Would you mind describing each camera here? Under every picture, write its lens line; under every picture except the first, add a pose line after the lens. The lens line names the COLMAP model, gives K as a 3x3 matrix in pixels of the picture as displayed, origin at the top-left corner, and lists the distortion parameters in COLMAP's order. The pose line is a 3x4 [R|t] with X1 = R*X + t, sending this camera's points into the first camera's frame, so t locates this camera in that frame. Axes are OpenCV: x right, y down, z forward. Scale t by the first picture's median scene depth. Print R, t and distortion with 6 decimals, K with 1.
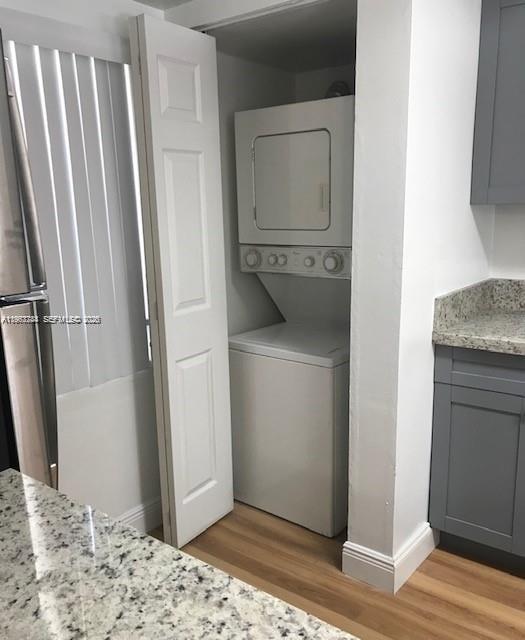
lens RADIAL K [[564.7, 0, 267.0], [0, 564.7, 336.0], [0, 0, 1]] dist [-0.020297, -0.001192]
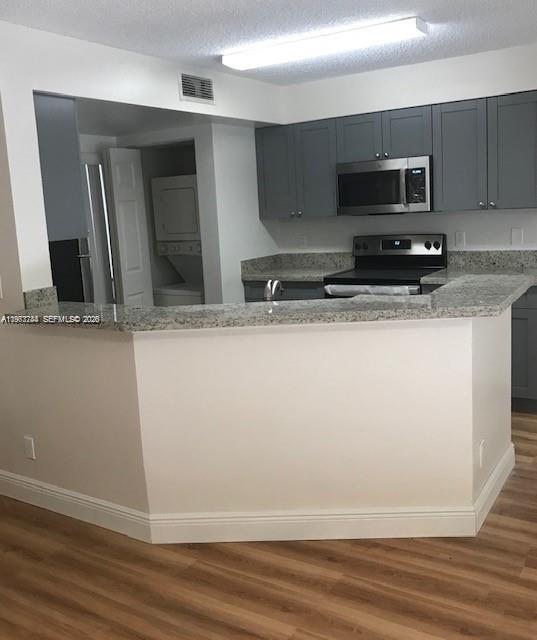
lens RADIAL K [[633.7, 0, 272.6], [0, 633.7, 316.7], [0, 0, 1]] dist [-0.017655, 0.000000]
pose [[0.994937, -0.046188, 0.089254, 0.159253], [0.050918, 0.997376, -0.051458, 0.256879], [-0.086643, 0.055742, 0.994679, -1.346106]]
